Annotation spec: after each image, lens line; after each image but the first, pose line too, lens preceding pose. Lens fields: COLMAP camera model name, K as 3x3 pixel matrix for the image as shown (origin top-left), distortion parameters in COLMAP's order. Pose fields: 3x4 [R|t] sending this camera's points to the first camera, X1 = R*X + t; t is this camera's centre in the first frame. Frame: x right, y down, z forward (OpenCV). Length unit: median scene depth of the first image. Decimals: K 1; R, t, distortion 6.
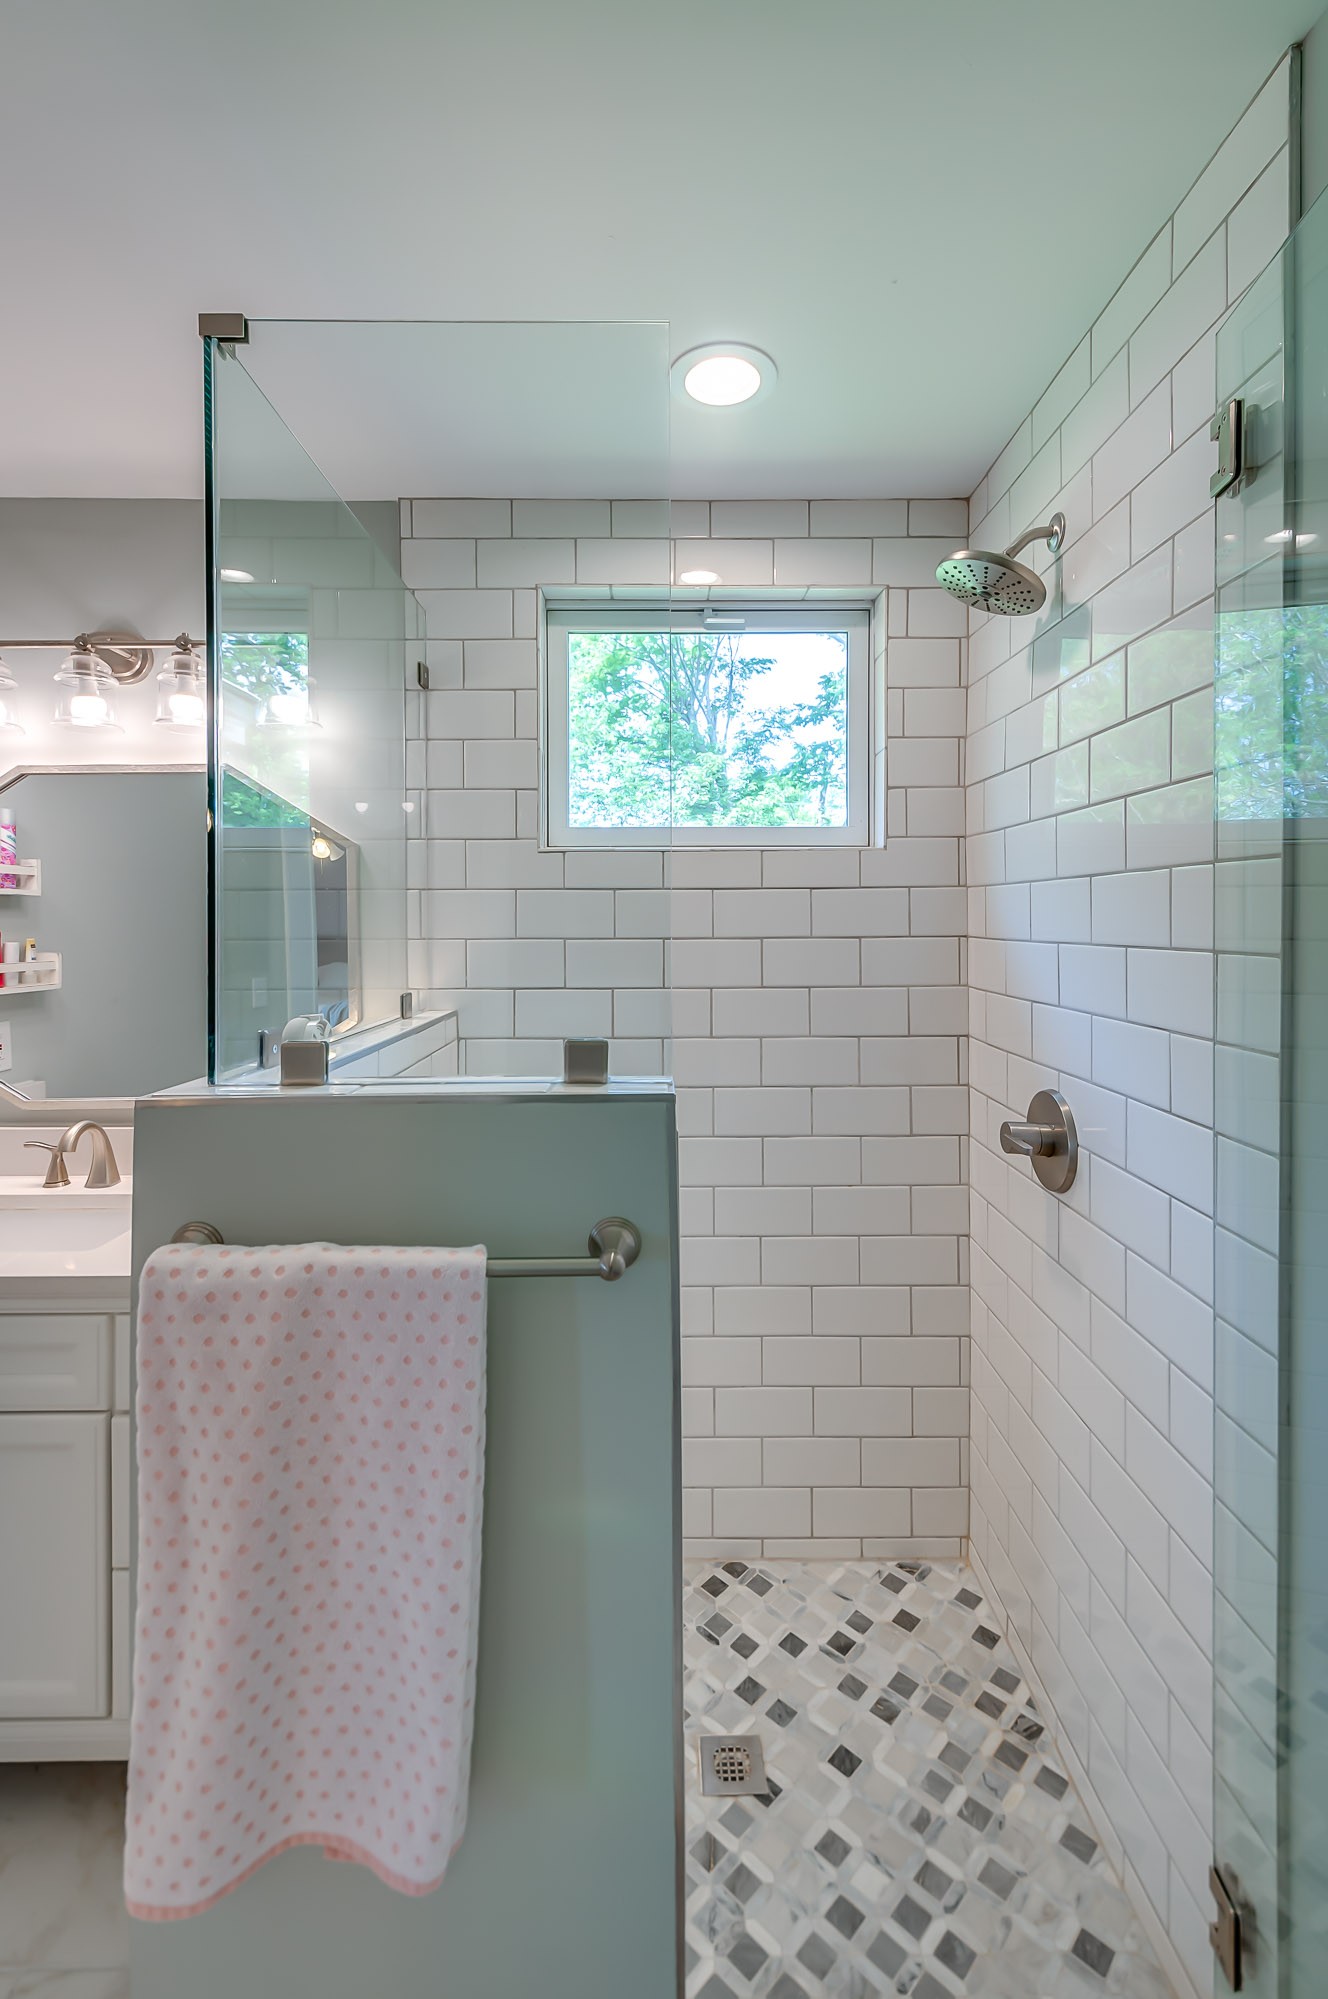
lens RADIAL K [[881.4, 0, 666.2], [0, 881.4, 932.7], [0, 0, 1]] dist [0.003001, 0.000120]
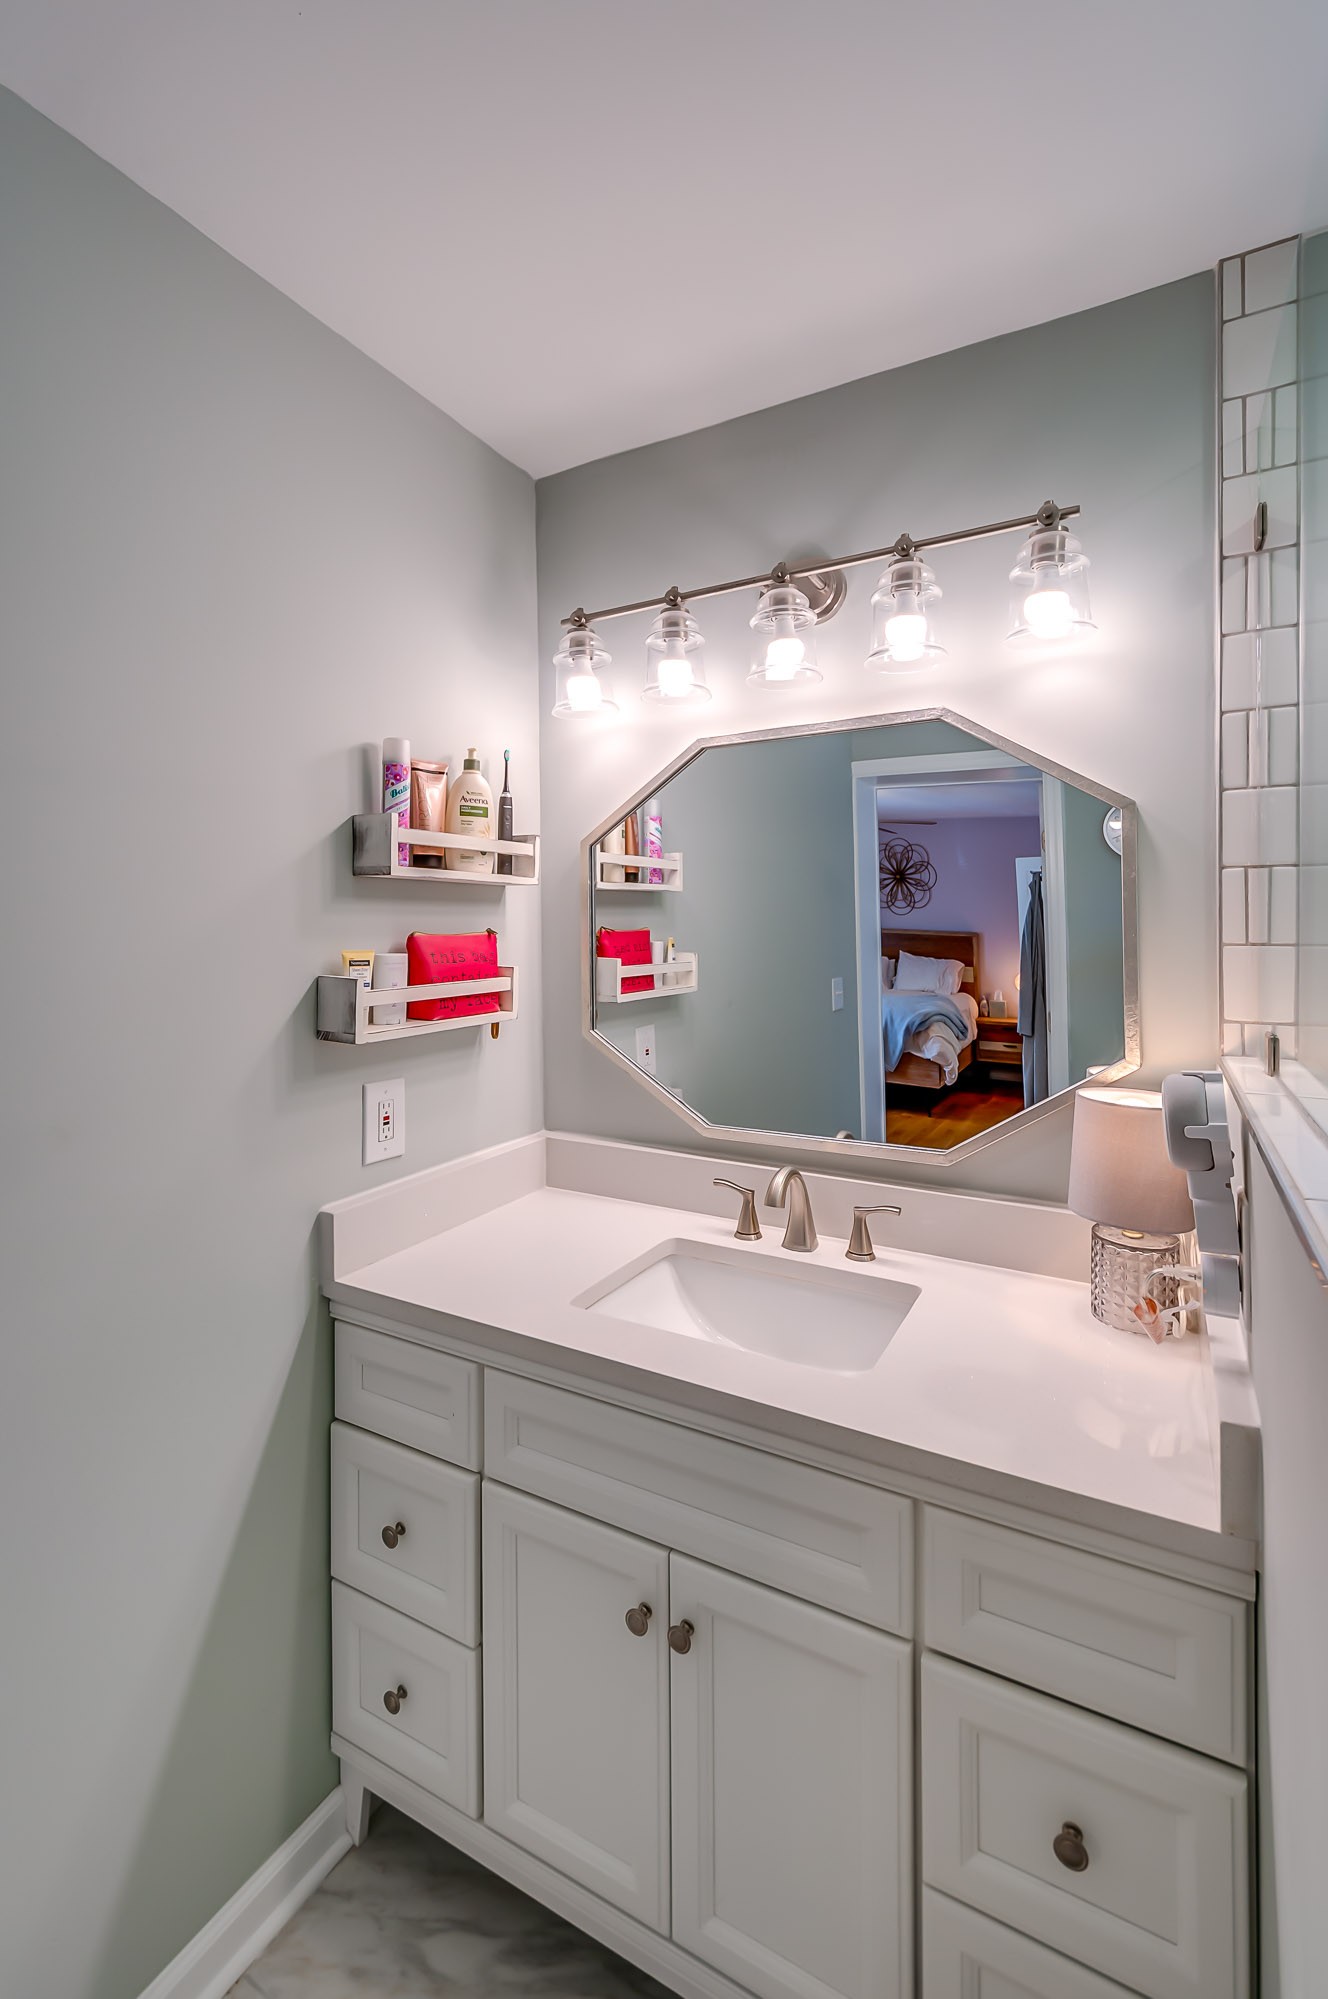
lens RADIAL K [[876.8, 0, 667.9], [0, 876.8, 931.2], [0, 0, 1]] dist [0.000087, -0.000412]
pose [[0.871534, -0.000989, -0.490334, -0.337337], [0.001719, 0.999998, 0.001039, -0.001314], [0.490332, -0.001749, 0.871534, 0.236017]]
